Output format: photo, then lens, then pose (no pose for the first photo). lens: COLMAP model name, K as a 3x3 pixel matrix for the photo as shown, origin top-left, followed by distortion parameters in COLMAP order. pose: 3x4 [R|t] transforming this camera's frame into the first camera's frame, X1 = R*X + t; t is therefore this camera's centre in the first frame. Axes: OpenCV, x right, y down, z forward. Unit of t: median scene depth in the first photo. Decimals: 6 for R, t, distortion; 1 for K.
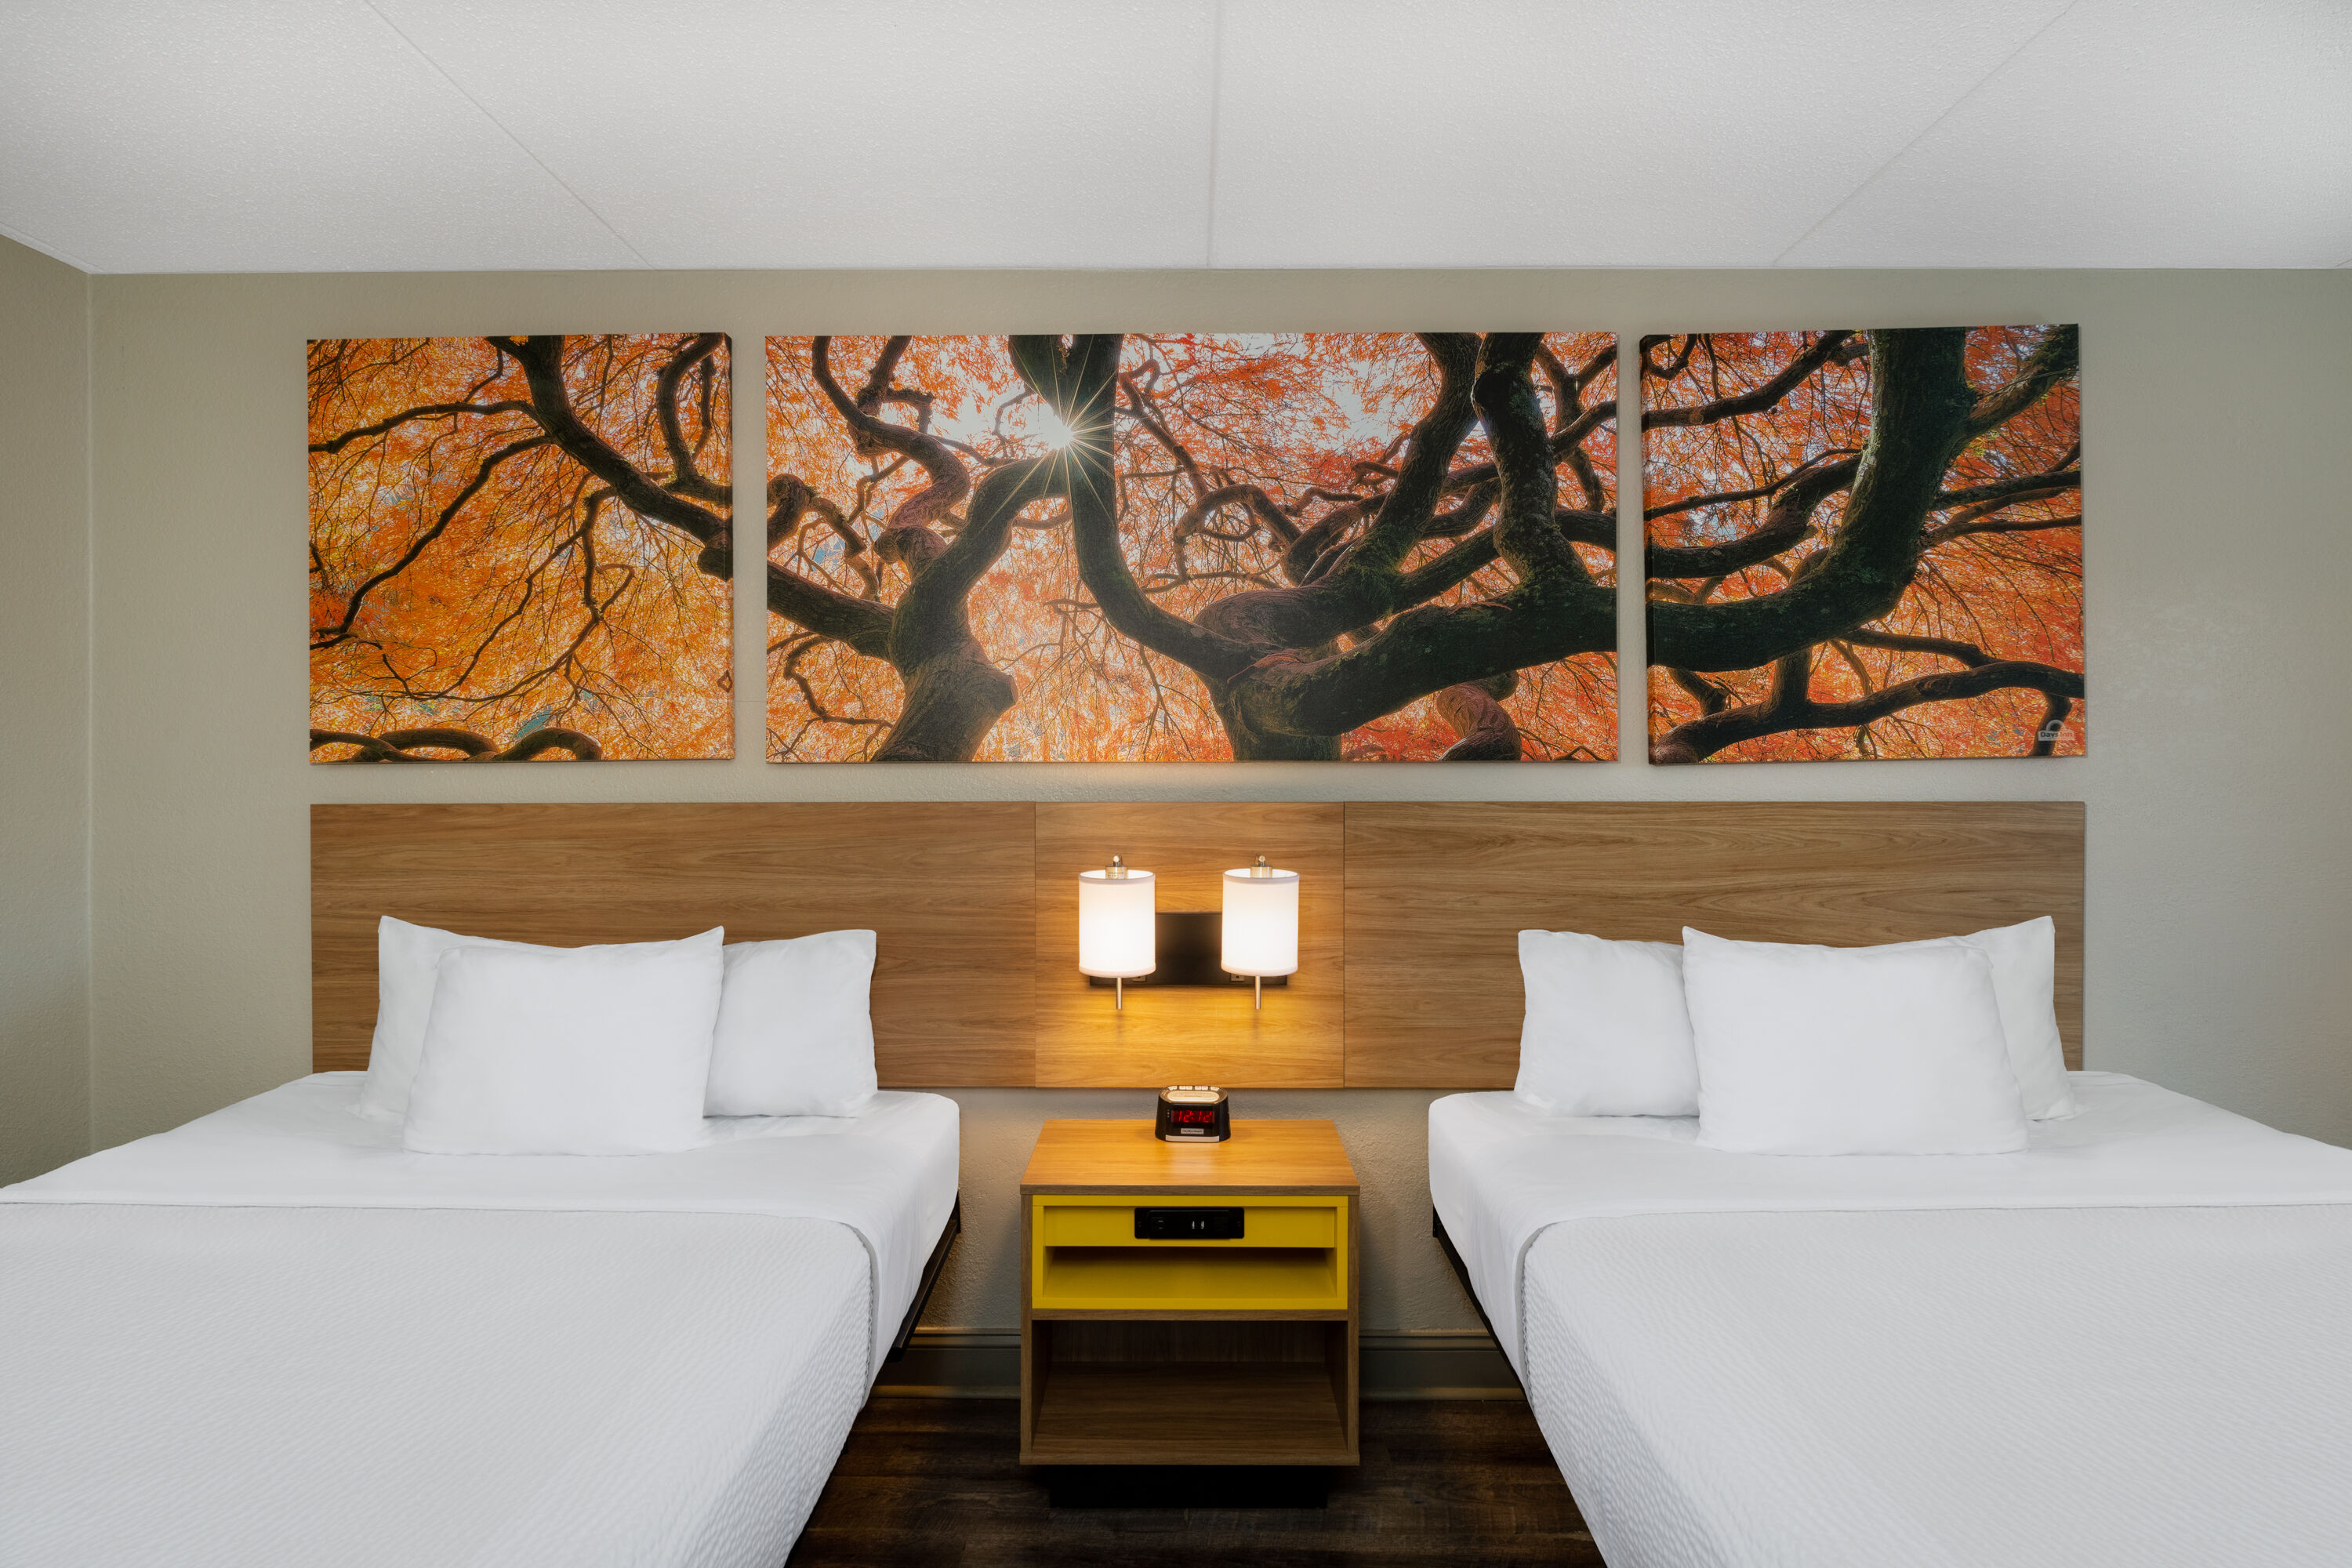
lens RADIAL K [[1150.7, 0, 1176.1], [0, 1150.7, 781.2], [0, 0, 1]] dist [-0.010731, 0.000805]
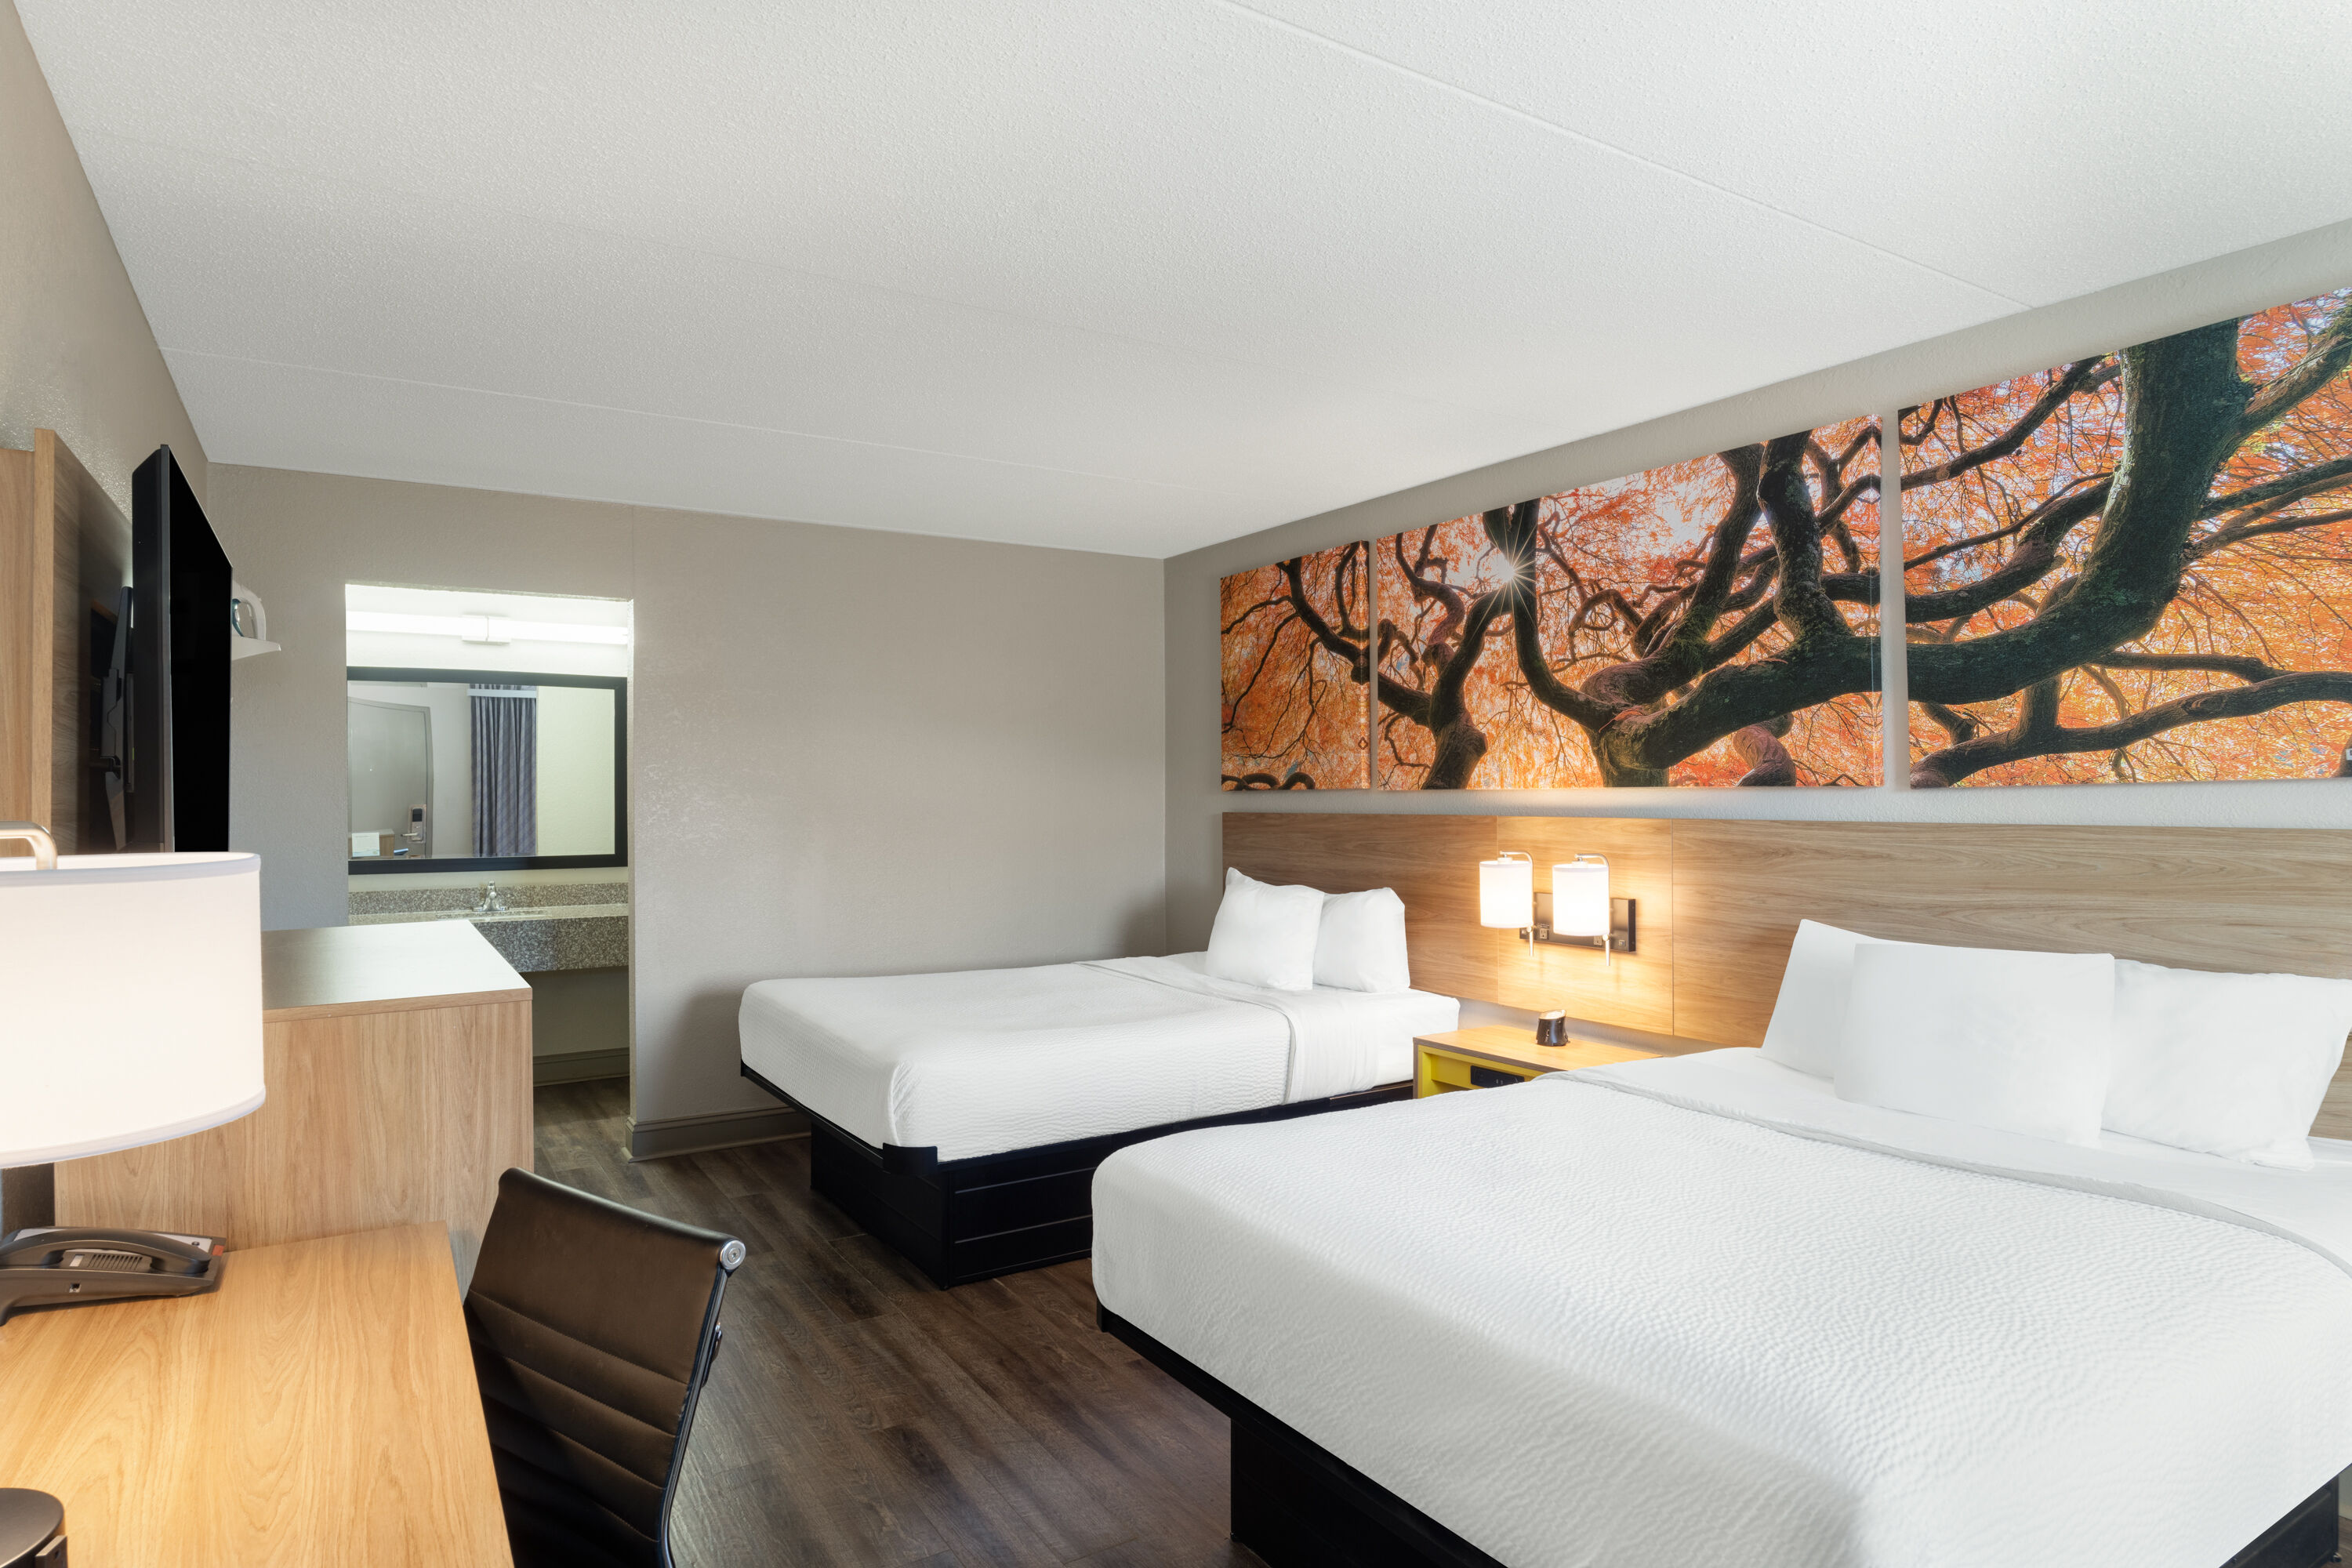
lens RADIAL K [[1313.4, 0, 1177.3], [0, 1313.4, 787.1], [0, 0, 1]] dist [-0.002152, -0.001017]
pose [[0.544195, -0.005883, -0.838938, 1.106494], [-0.001273, 0.999968, -0.007839, -0.005711], [0.838958, 0.005334, 0.544170, -0.300010]]
